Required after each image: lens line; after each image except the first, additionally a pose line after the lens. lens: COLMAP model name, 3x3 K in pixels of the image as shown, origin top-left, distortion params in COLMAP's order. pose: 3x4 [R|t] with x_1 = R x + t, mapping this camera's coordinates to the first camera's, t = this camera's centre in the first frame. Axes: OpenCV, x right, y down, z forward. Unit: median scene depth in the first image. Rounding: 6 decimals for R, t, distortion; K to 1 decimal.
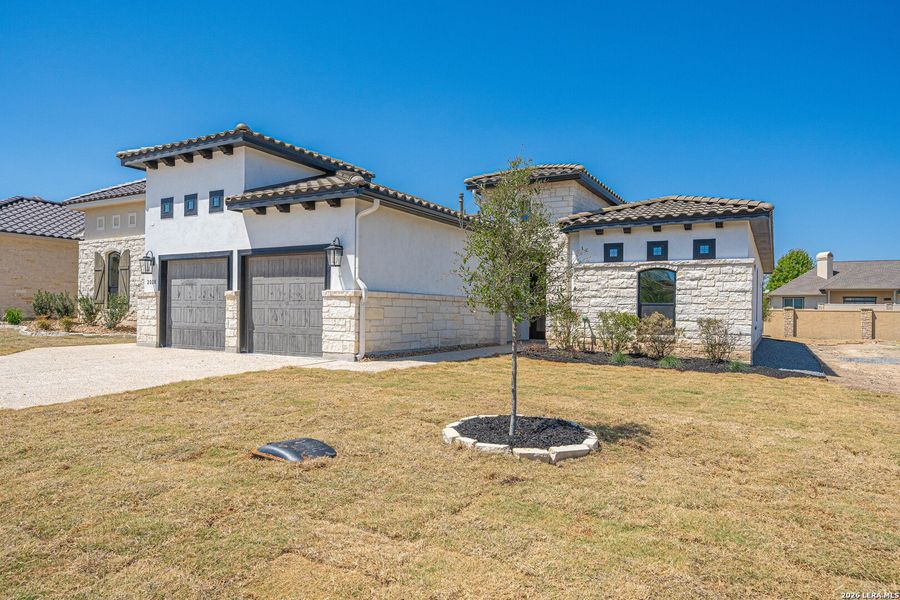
lens RADIAL K [[578.4, 0, 445.7], [0, 578.4, 306.4], [0, 0, 1]] dist [-0.010050, 0.002369]
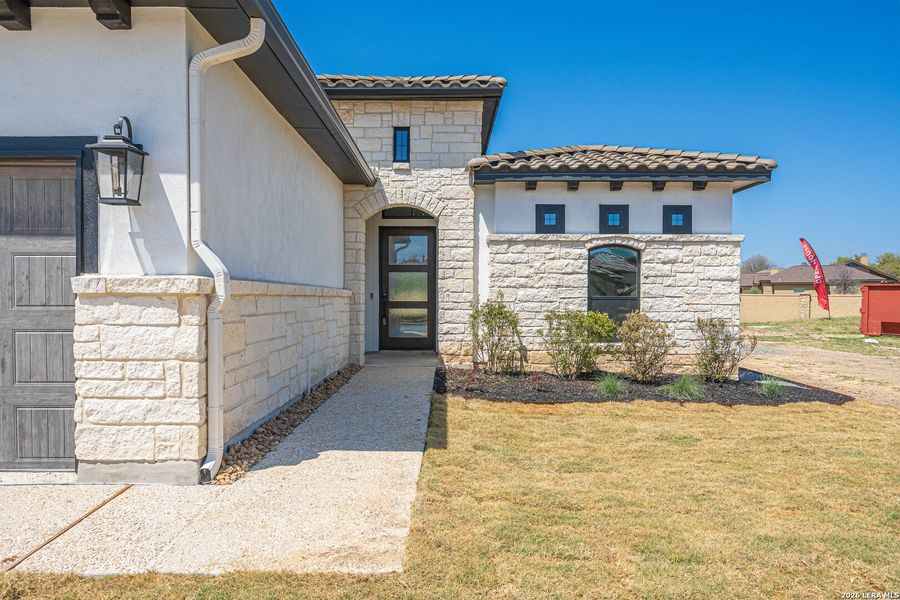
lens RADIAL K [[607.2, 0, 446.3], [0, 607.2, 305.7], [0, 0, 1]] dist [-0.002857, -0.000320]
pose [[0.866538, -0.018078, 0.498783, -0.170221], [0.004189, 0.999572, 0.028950, -0.016748], [-0.499093, -0.022997, 0.866243, 0.500467]]
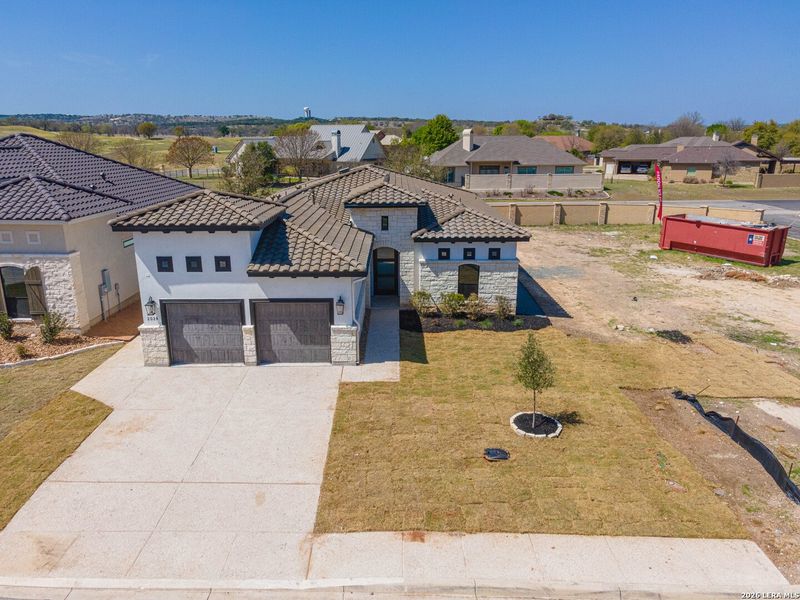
lens RADIAL K [[580.8, 0, 399.8], [0, 580.8, 299.7], [0, 0, 1]] dist [0.040262, 0.012746]
pose [[0.863702, -0.150987, 0.480855, -0.698955], [0.008364, 0.958235, 0.285860, -0.484633], [-0.503933, -0.242876, 0.828893, -0.383207]]
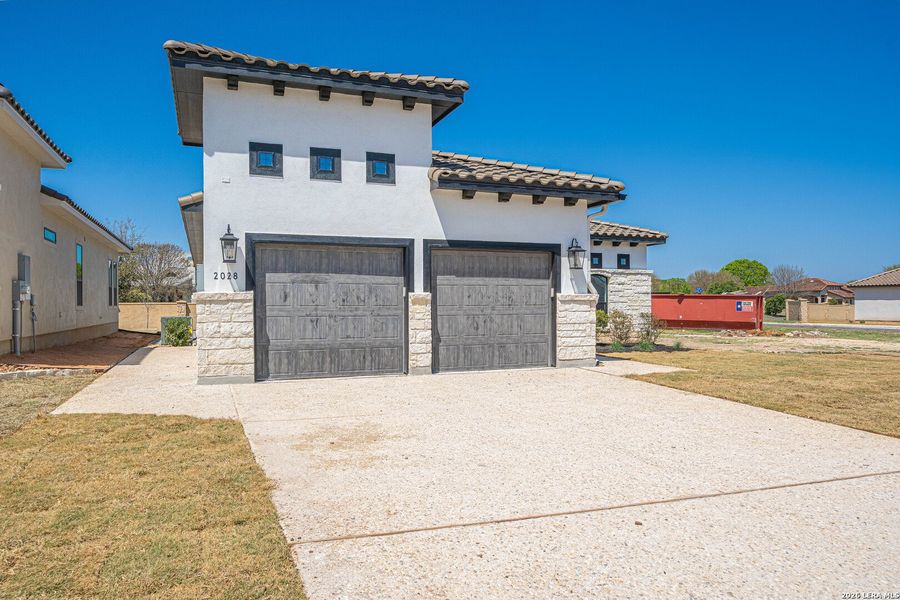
lens RADIAL K [[607.2, 0, 451.8], [0, 607.2, 302.7], [0, 0, 1]] dist [-0.002857, -0.000320]
pose [[0.613081, -0.012099, 0.789927, -0.922763], [0.005435, 0.999924, 0.011097, -0.021512], [-0.790001, -0.002510, 0.613100, 0.453146]]
